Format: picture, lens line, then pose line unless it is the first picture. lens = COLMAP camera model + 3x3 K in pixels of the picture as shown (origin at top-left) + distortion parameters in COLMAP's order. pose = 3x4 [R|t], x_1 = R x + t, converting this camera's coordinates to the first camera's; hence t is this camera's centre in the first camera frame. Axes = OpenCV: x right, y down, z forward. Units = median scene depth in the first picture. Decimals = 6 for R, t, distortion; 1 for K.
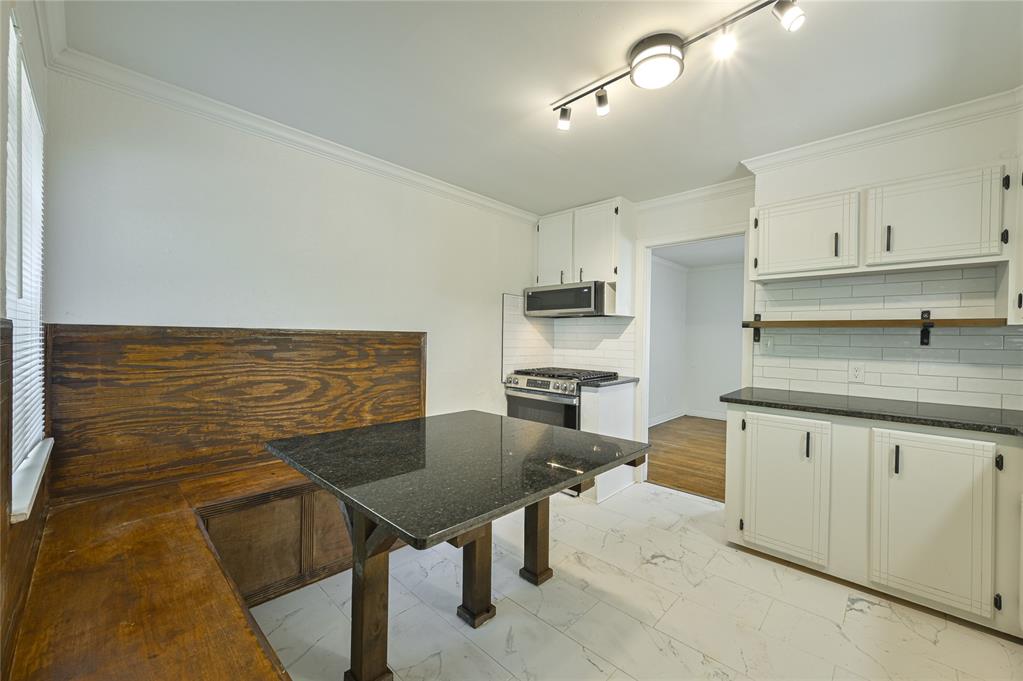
lens RADIAL K [[404.2, 0, 511.9], [0, 404.2, 338.1], [0, 0, 1]] dist [0.000288, 0.000035]
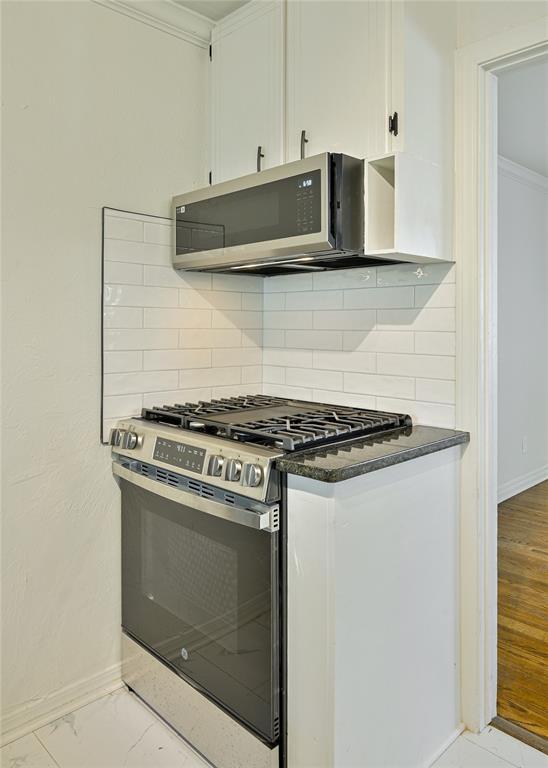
lens RADIAL K [[560.3, 0, 283.1], [0, 560.3, 315.3], [0, 0, 1]] dist [0.000406, -0.000433]
pose [[0.999538, -0.012606, -0.027670, 0.183224], [0.012064, 0.999734, -0.019675, 0.003381], [0.027911, 0.019332, 0.999423, 0.553143]]
